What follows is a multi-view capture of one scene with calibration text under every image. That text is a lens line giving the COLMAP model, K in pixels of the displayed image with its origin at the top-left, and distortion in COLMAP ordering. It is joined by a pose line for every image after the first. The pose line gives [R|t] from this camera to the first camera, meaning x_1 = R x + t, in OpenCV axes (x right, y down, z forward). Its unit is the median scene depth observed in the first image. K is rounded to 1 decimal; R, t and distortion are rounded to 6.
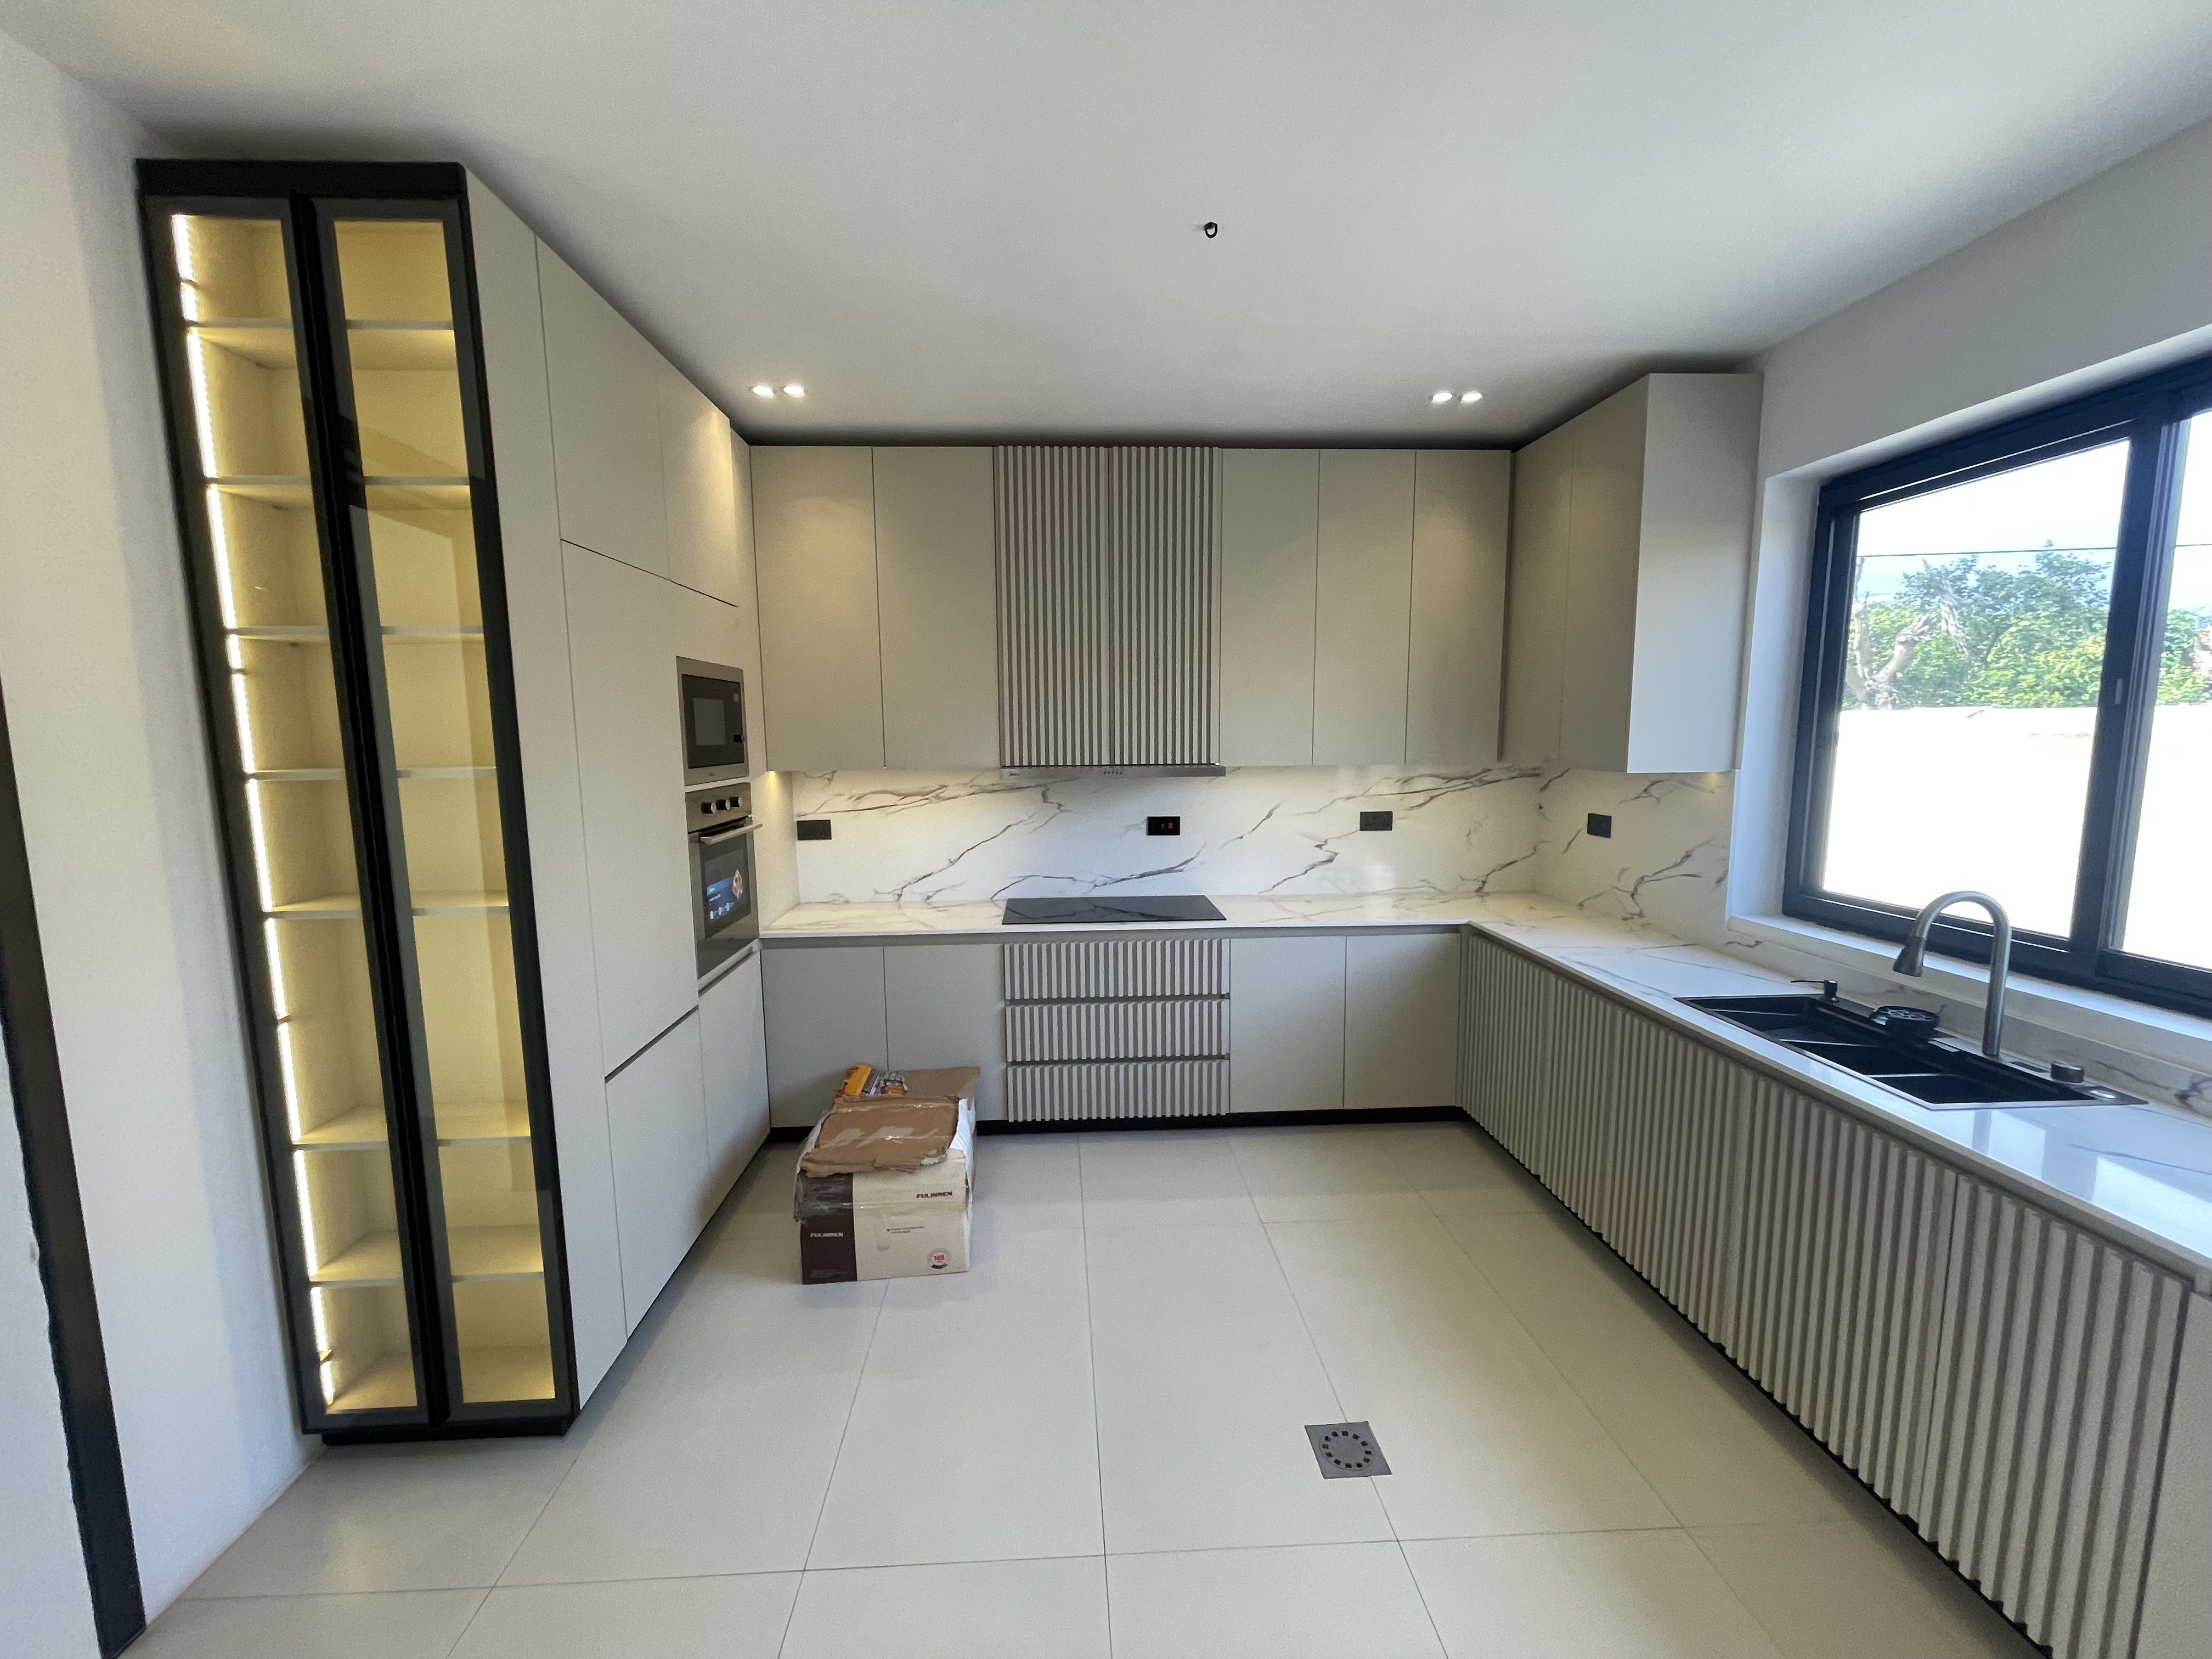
lens RADIAL K [[895.4, 0, 1094.8], [0, 895.4, 829.9], [0, 0, 1]] dist [-0.002342, 0.000655]
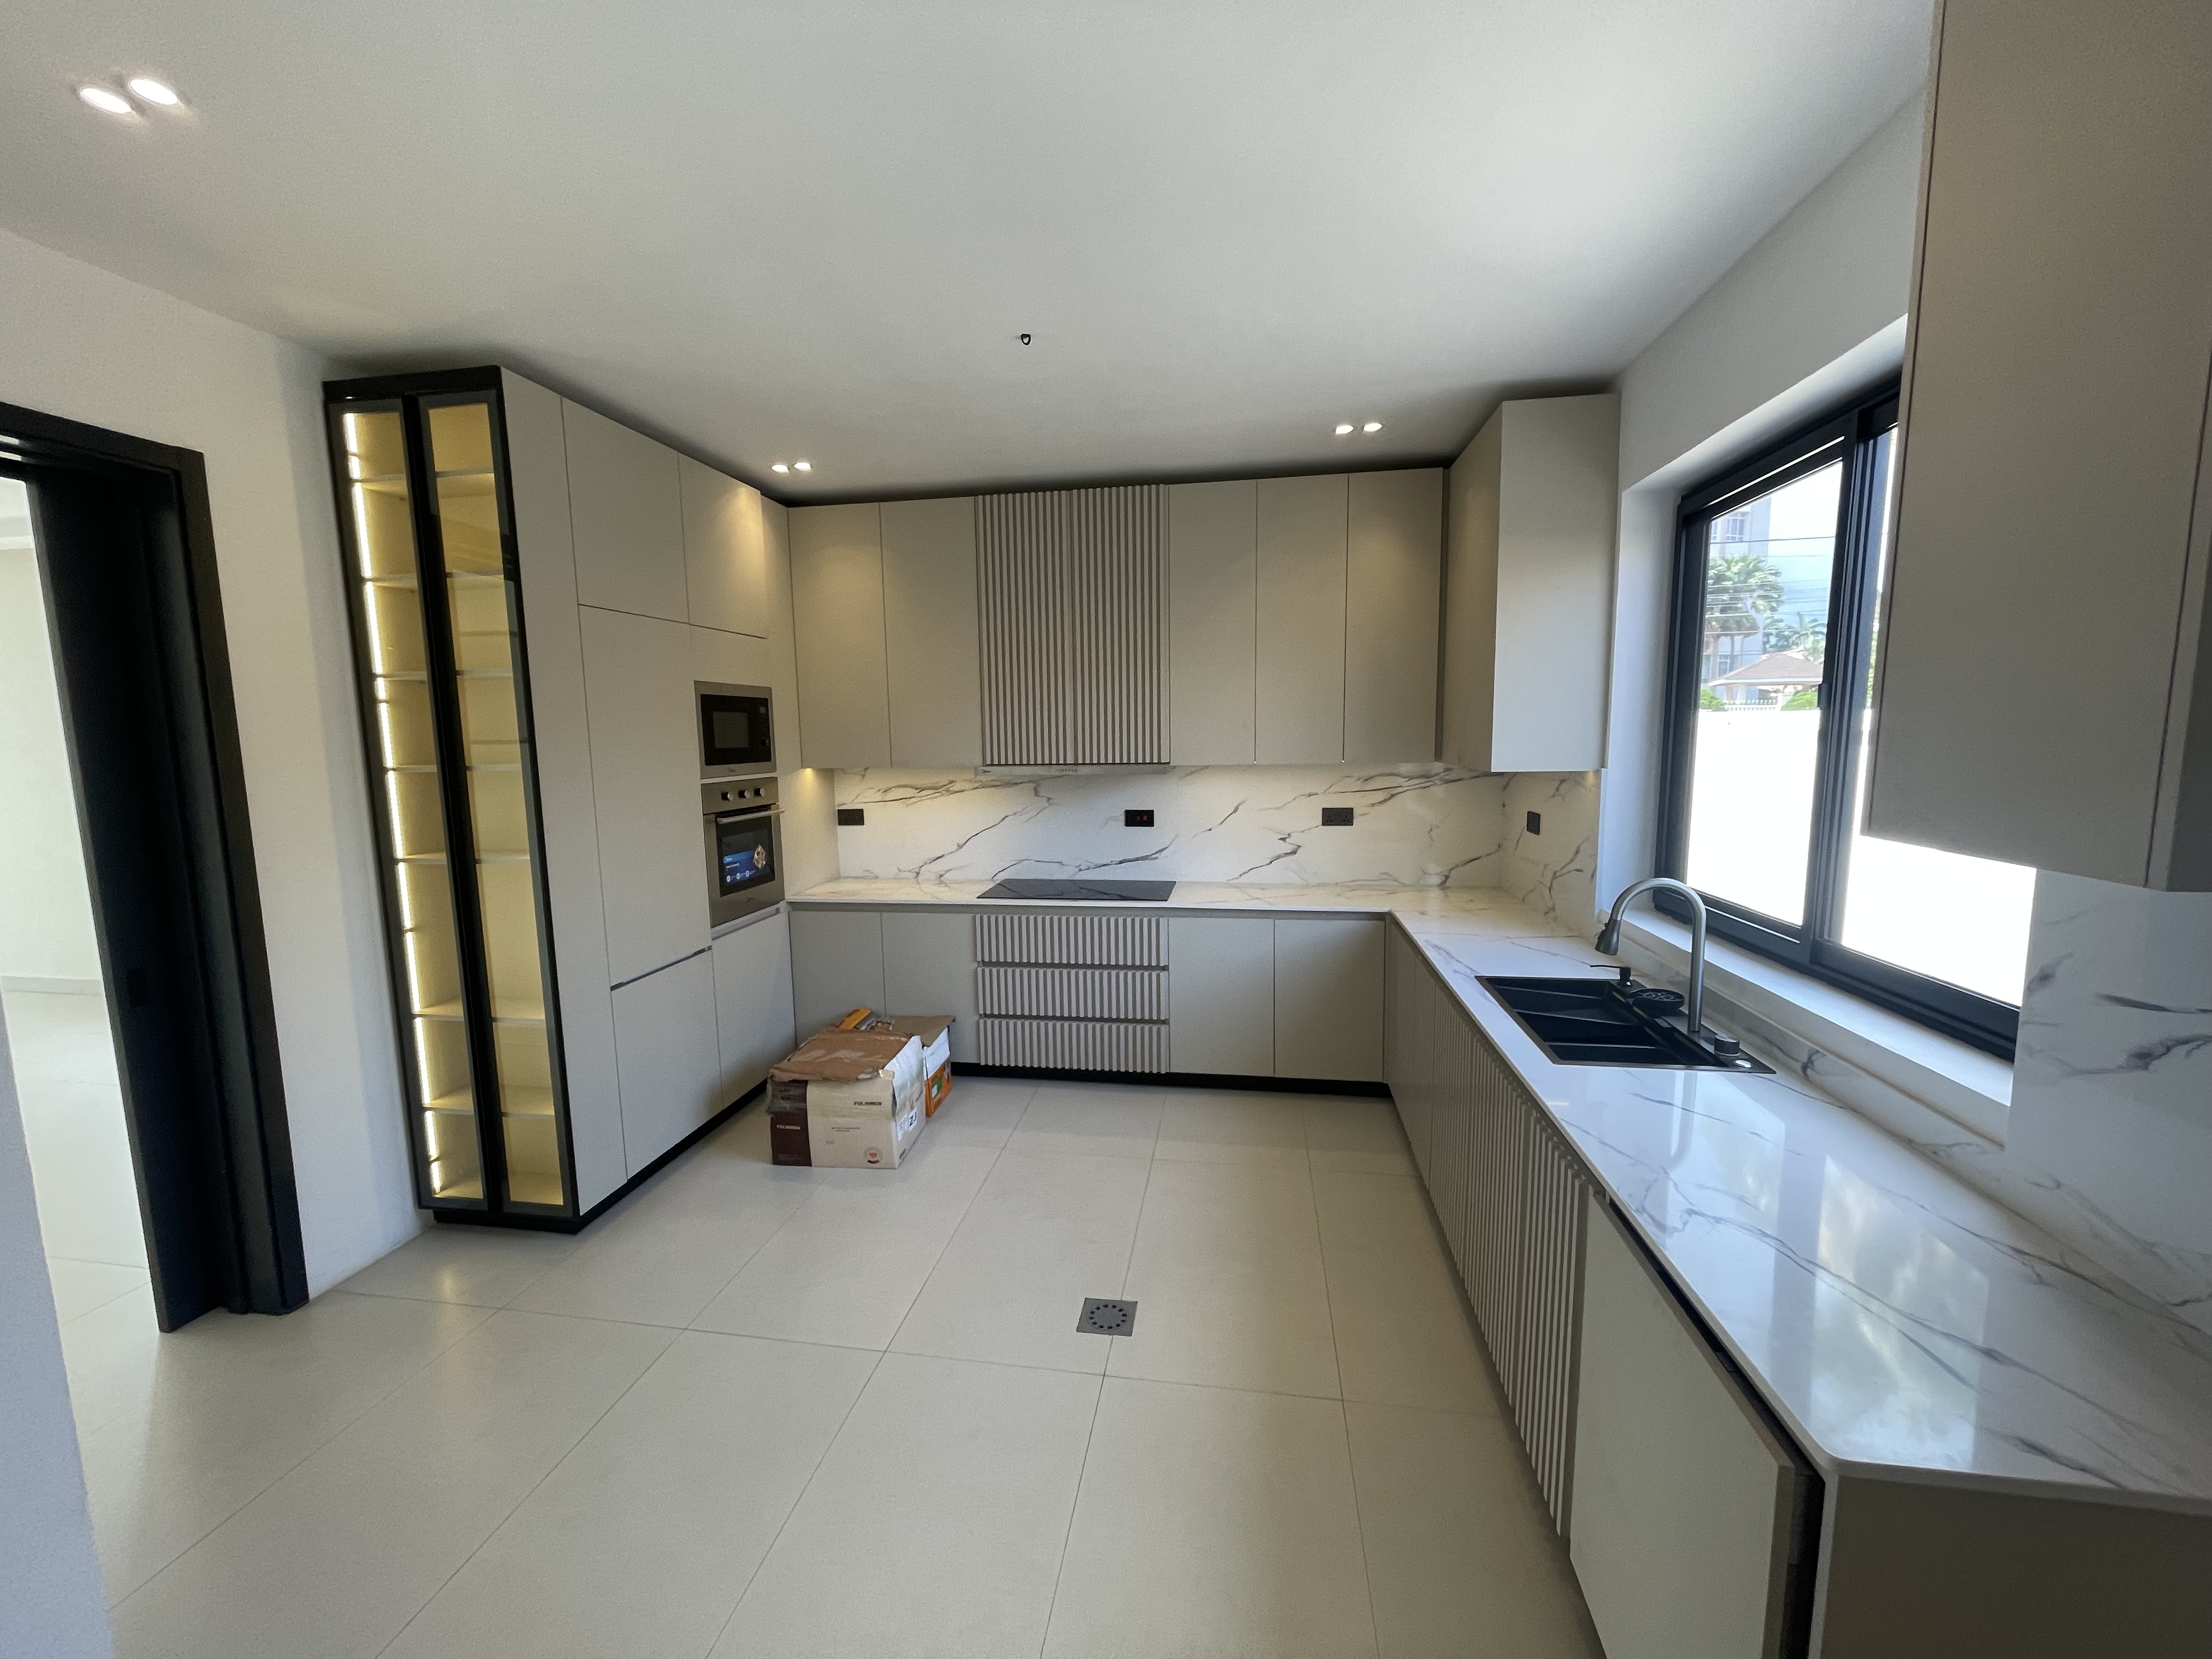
lens RADIAL K [[891.2, 0, 1090.6], [0, 891.2, 829.0], [0, 0, 1]] dist [-0.005631, -0.000141]
pose [[0.976617, 0.017198, -0.214297, 0.354836], [-0.017388, 0.999848, 0.000999, 0.012598], [0.214282, 0.002750, 0.976768, -0.145360]]
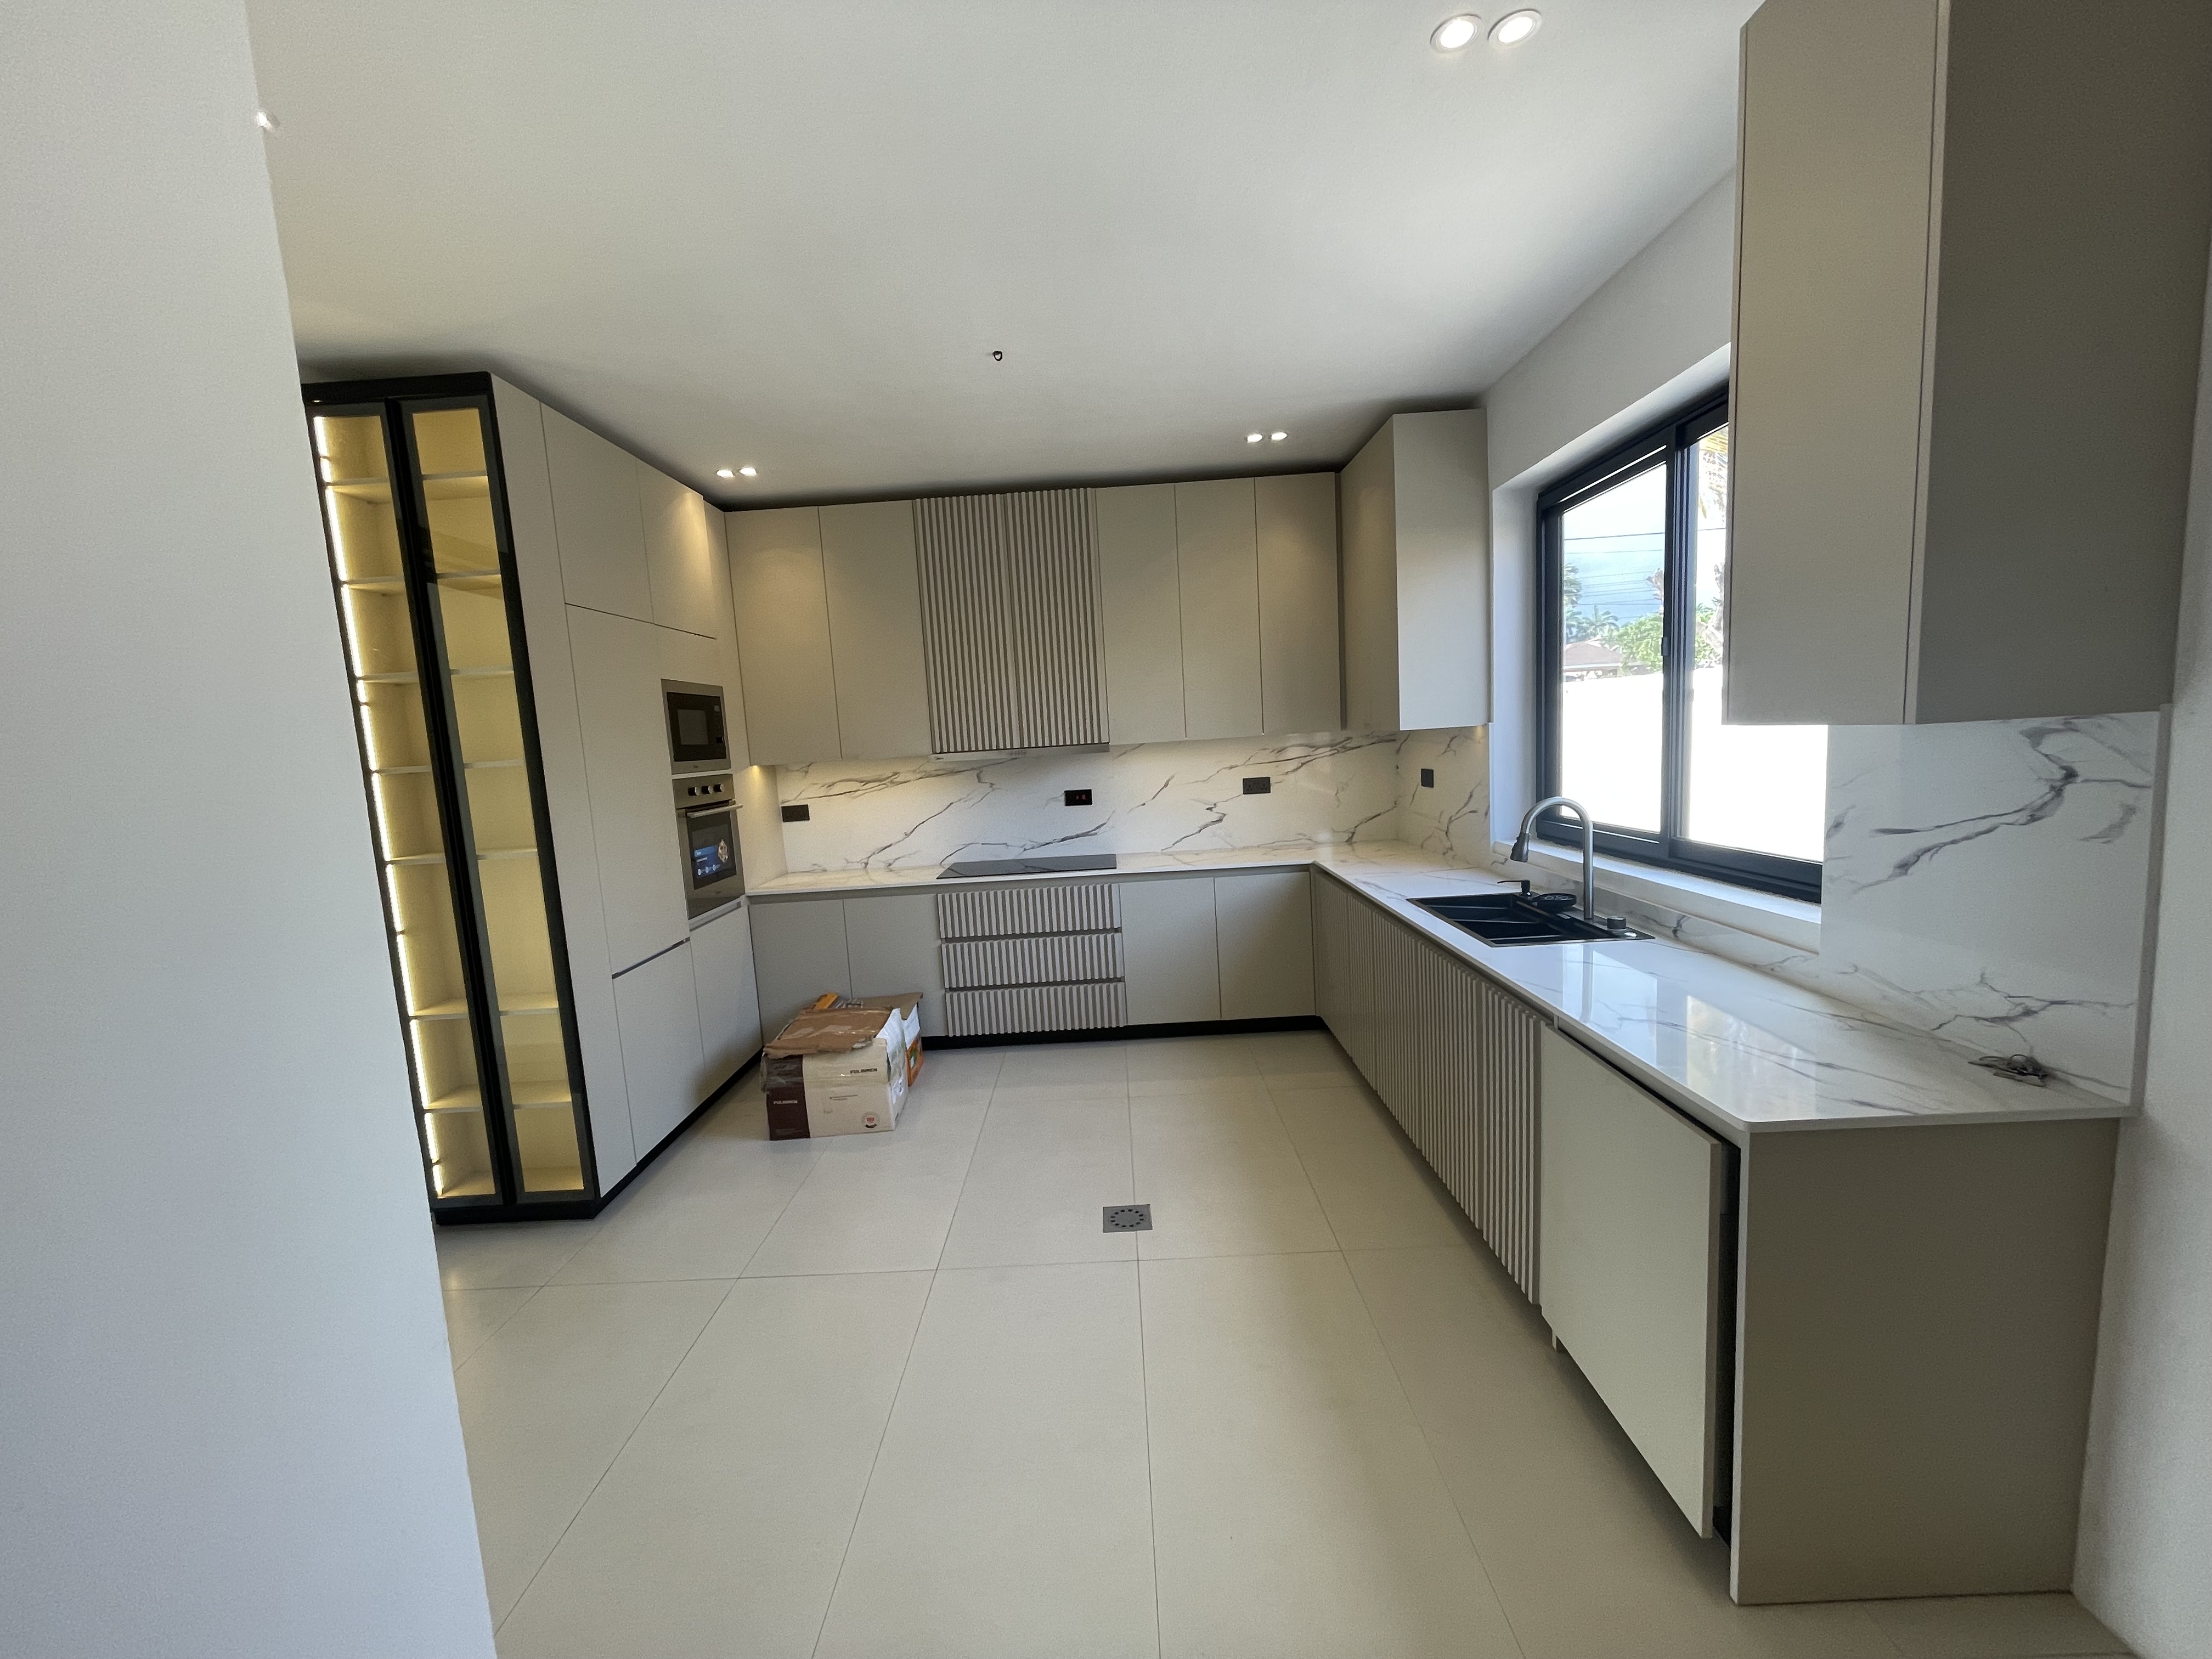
lens RADIAL K [[891.2, 0, 1090.6], [0, 891.2, 829.0], [0, 0, 1]] dist [-0.005631, -0.000141]
pose [[0.996711, -0.043263, -0.068522, 0.240616], [0.042976, 0.999060, -0.005664, 0.062948], [0.068702, 0.002700, 0.997634, -0.274724]]
